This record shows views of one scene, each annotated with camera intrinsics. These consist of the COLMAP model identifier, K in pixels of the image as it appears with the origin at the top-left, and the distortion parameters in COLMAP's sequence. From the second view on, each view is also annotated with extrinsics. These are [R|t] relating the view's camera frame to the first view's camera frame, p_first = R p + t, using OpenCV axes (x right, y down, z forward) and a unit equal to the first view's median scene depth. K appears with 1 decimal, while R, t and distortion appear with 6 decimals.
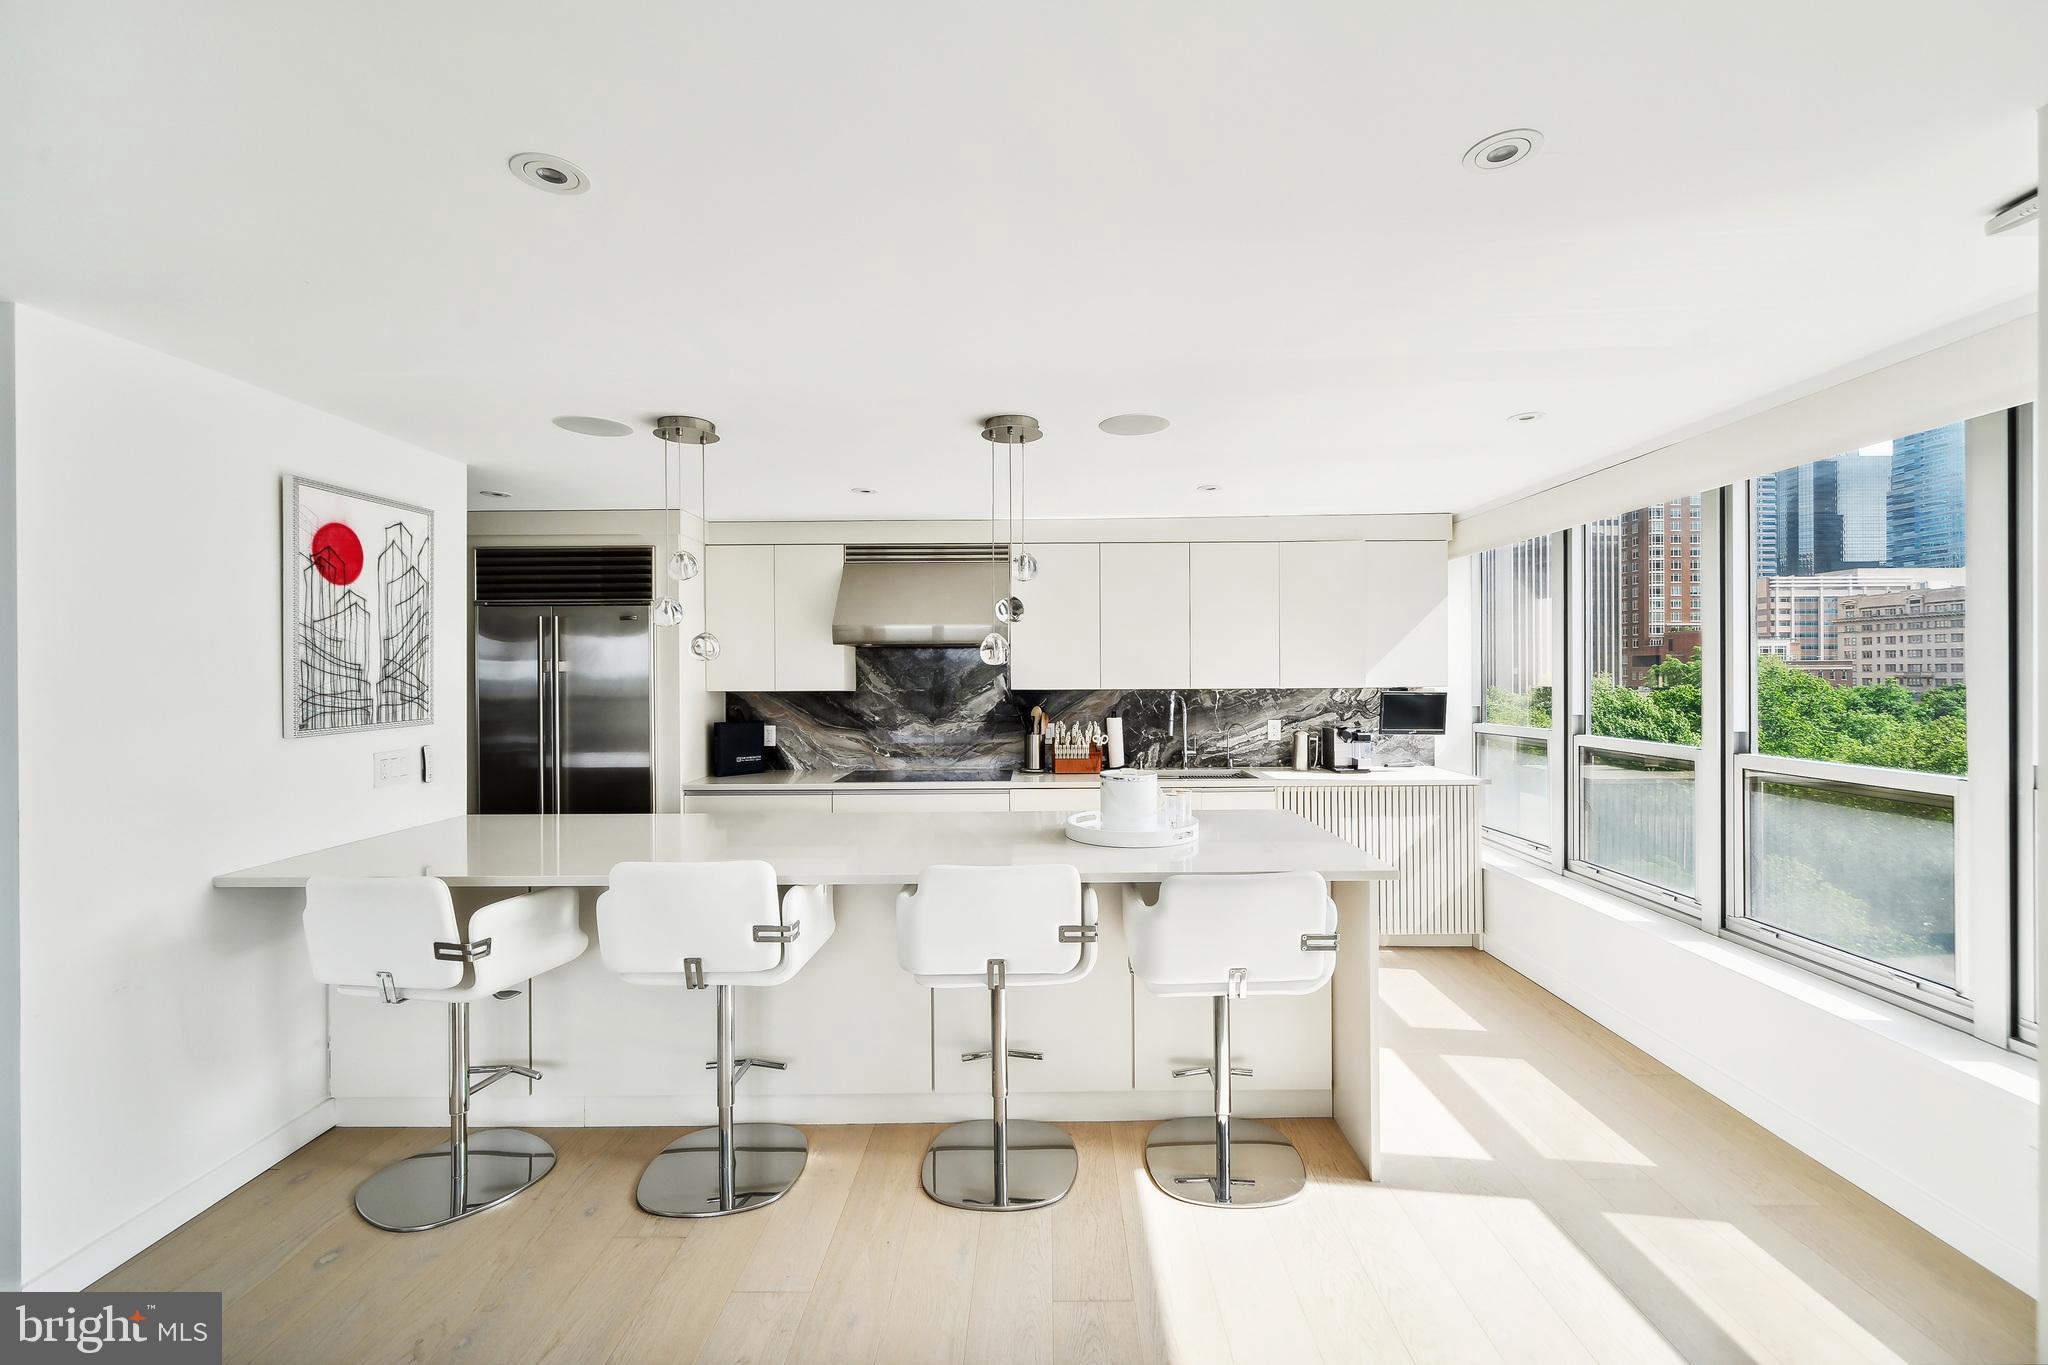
lens RADIAL K [[847.3, 0, 1056.3], [0, 847.3, 677.3], [0, 0, 1]] dist [0.000906, 0.000659]
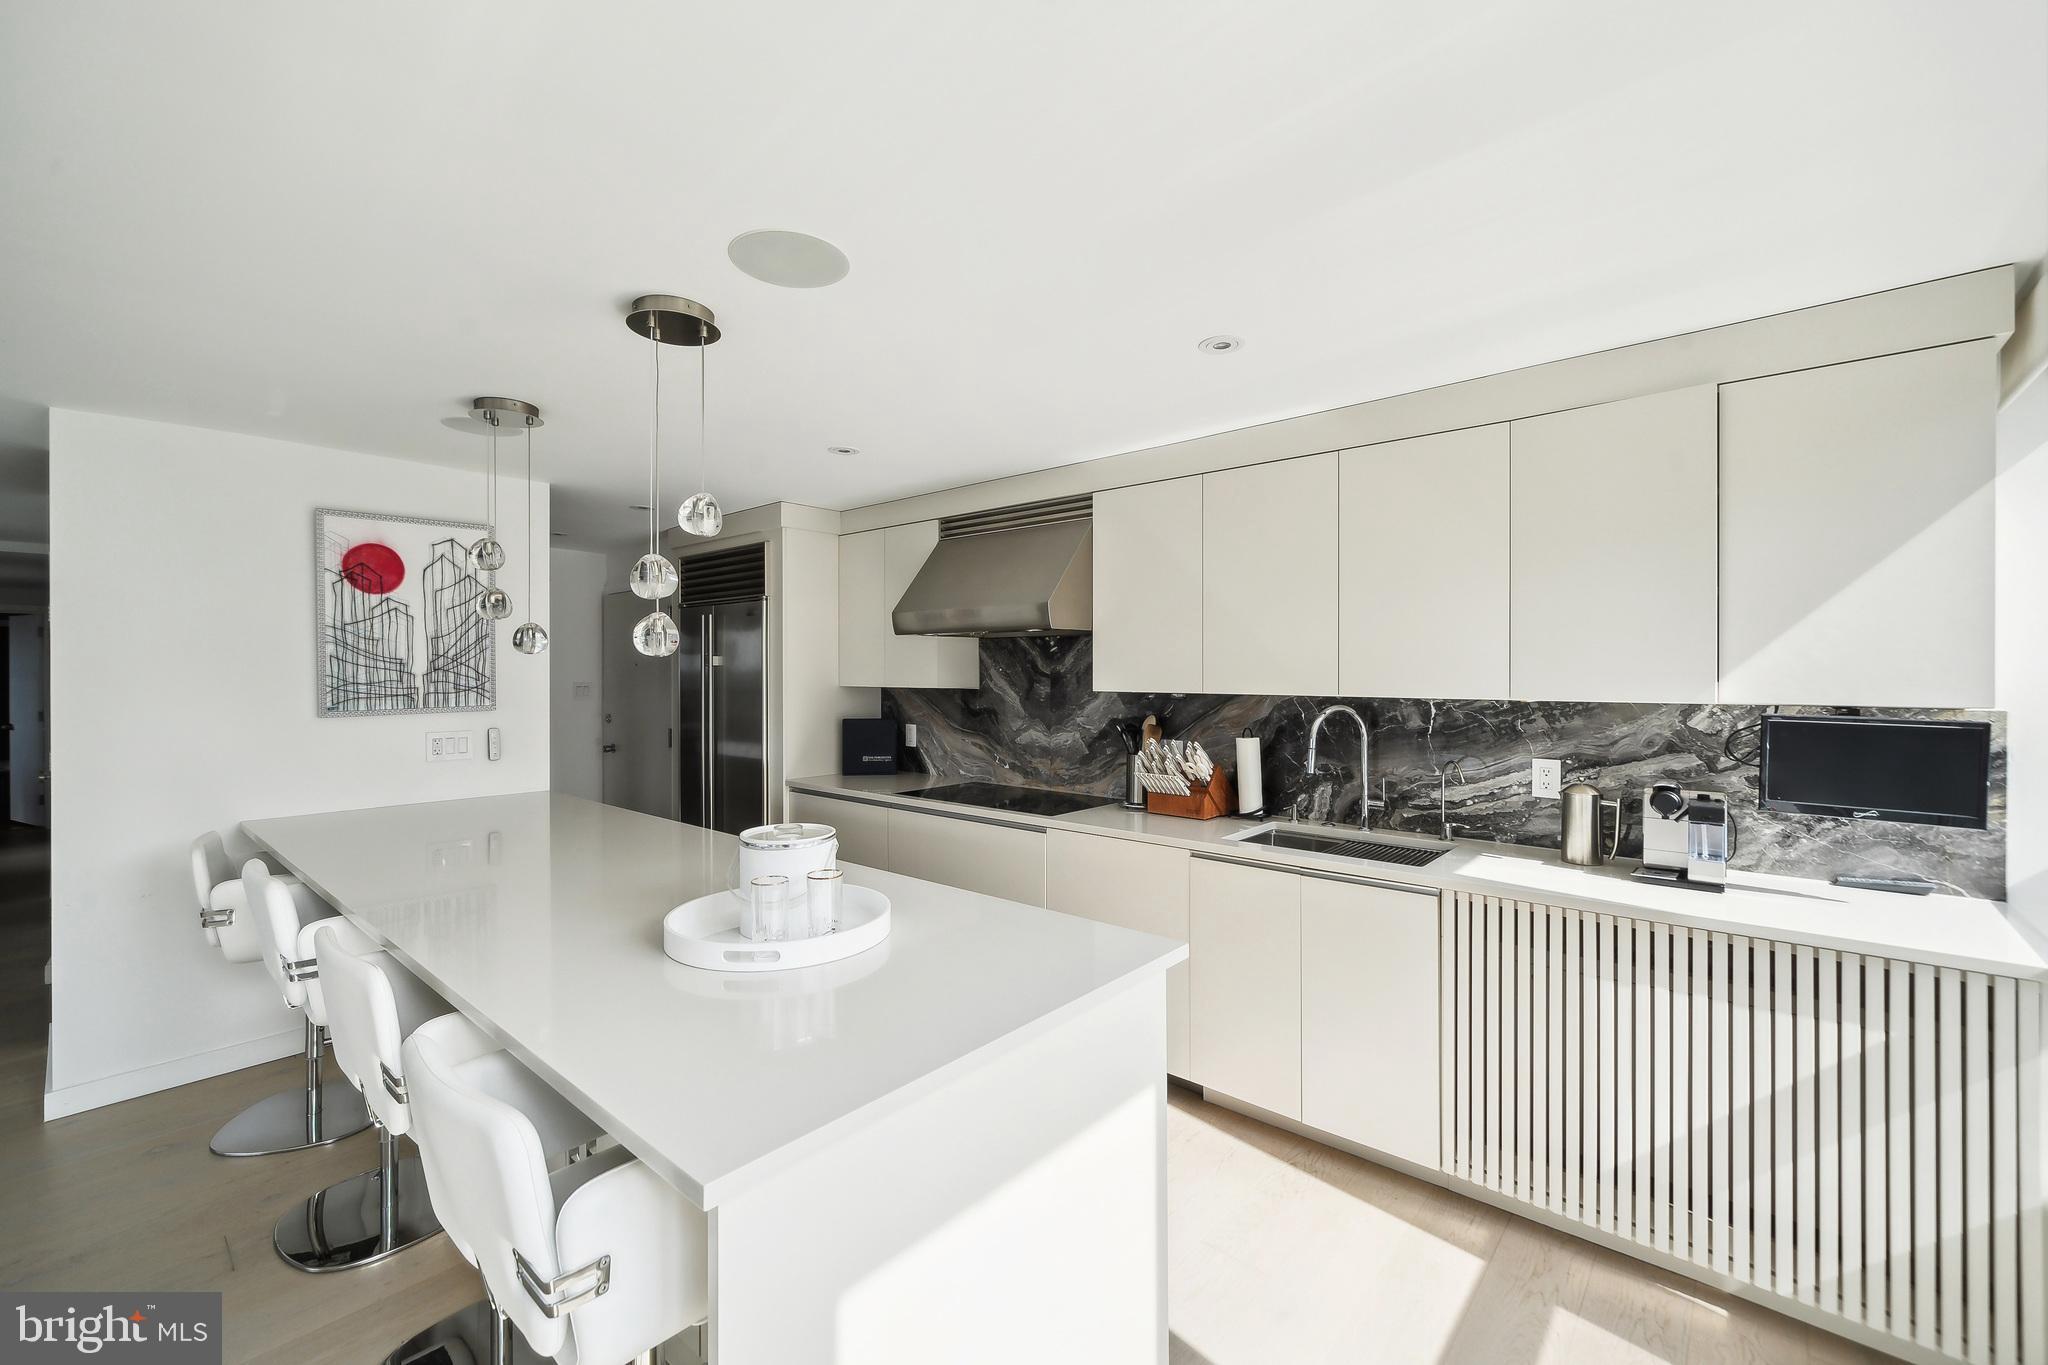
lens RADIAL K [[847.3, 0, 1023.1], [0, 847.3, 674.7], [0, 0, 1]] dist [0.000906, 0.000659]
pose [[0.749767, 0.009270, -0.661637, 0.385009], [-0.007406, 0.999957, 0.005617, -0.003723], [0.661661, 0.000688, 0.749803, 0.407067]]
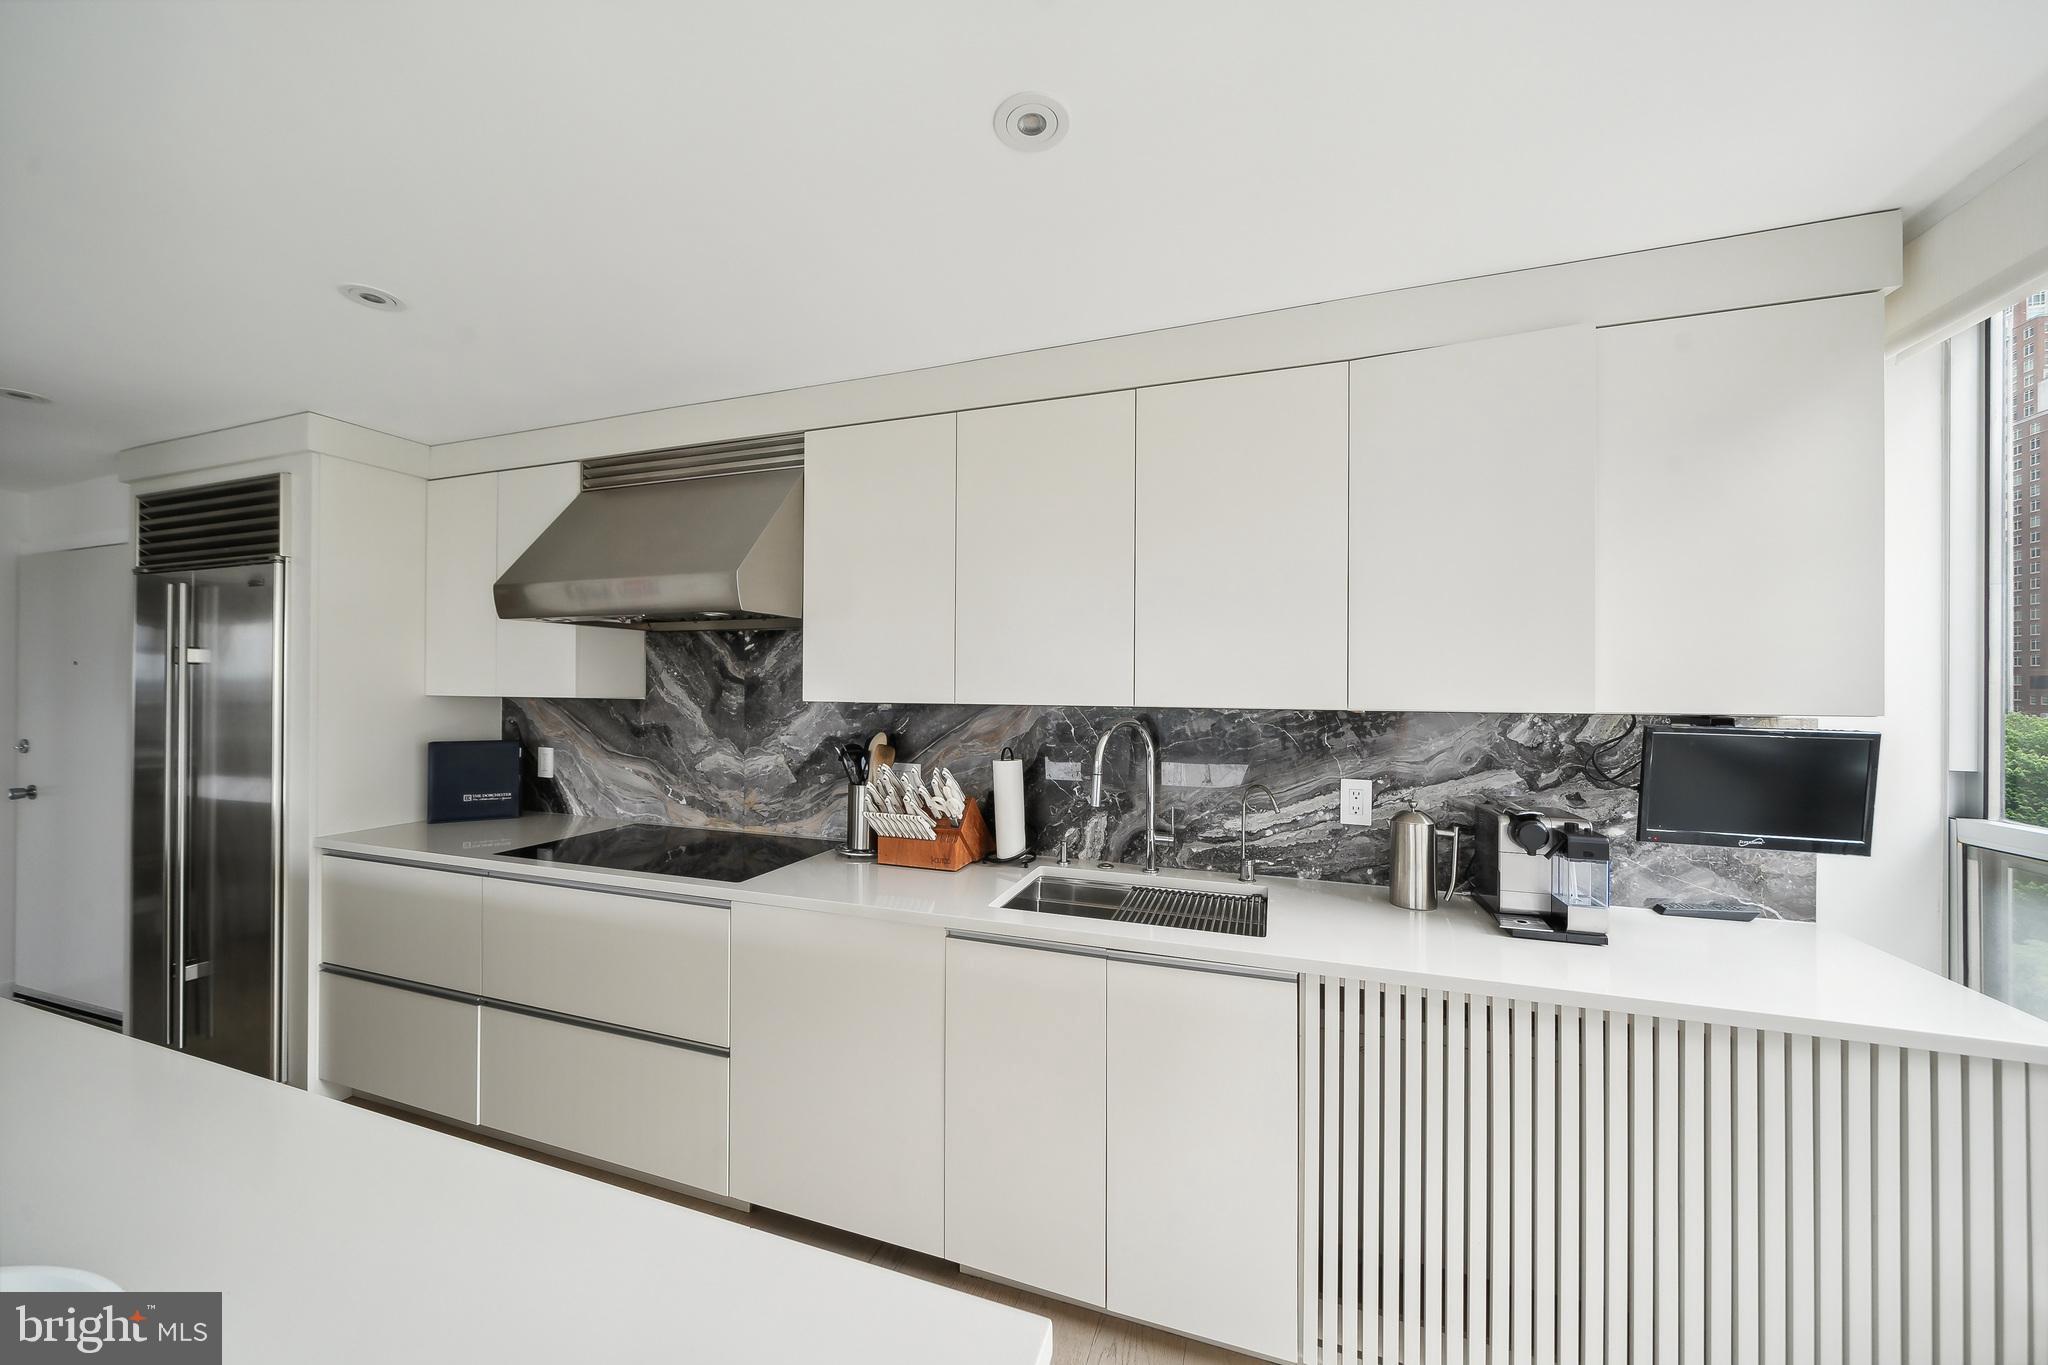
lens RADIAL K [[727.7, 0, 1024.0], [0, 727.7, 683.0], [0, 0, 1]] dist [0.000067, 0.000219]
pose [[0.940819, 0.010261, -0.338755, 0.235298], [-0.013446, 0.999885, -0.007055, 0.003981], [0.338643, 0.011193, 0.940848, 0.607966]]
